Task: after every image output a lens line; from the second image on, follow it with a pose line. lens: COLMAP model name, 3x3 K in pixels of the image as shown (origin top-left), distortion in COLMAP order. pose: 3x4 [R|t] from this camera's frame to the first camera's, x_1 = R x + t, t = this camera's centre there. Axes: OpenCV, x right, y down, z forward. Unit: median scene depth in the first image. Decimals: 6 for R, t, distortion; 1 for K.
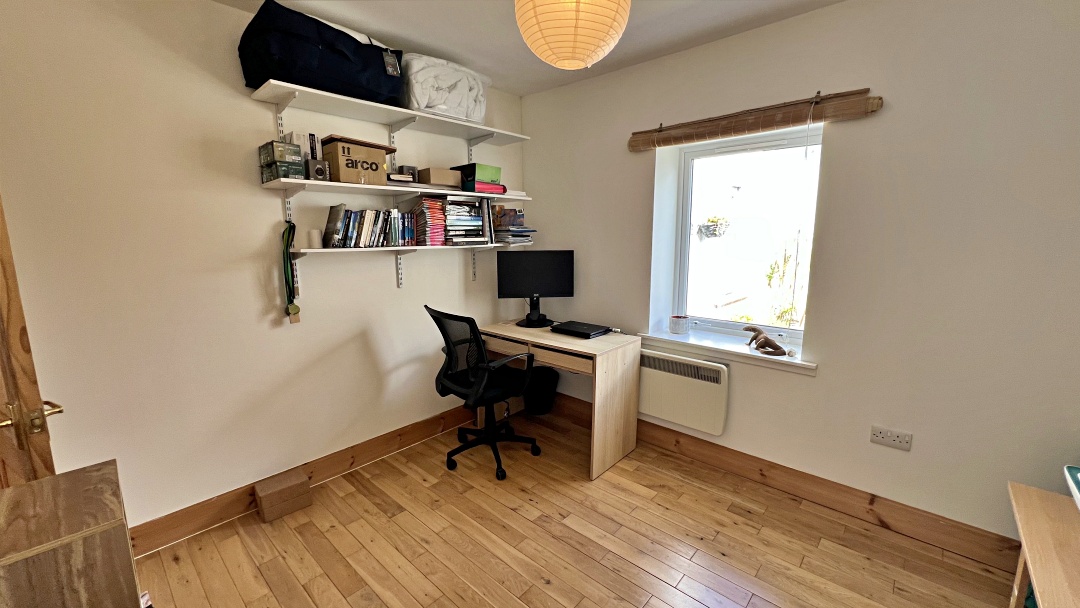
lens RADIAL K [[430.8, 0, 542.7], [0, 430.8, 305.4], [0, 0, 1]] dist [-0.002508, 0.000100]
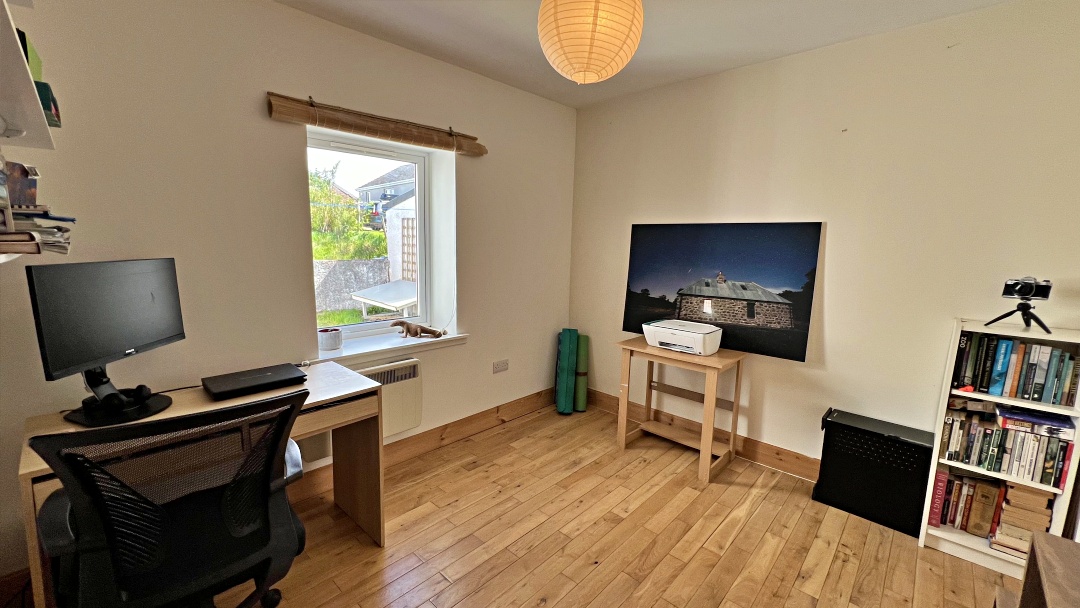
lens RADIAL K [[430.8, 0, 539.0], [0, 430.8, 304.7], [0, 0, 1]] dist [-0.002508, 0.000100]
pose [[0.020934, -0.142776, 0.989534, -0.642621], [0.150853, 0.978870, 0.138046, -0.097724], [-0.988335, 0.146384, 0.042029, 0.675577]]
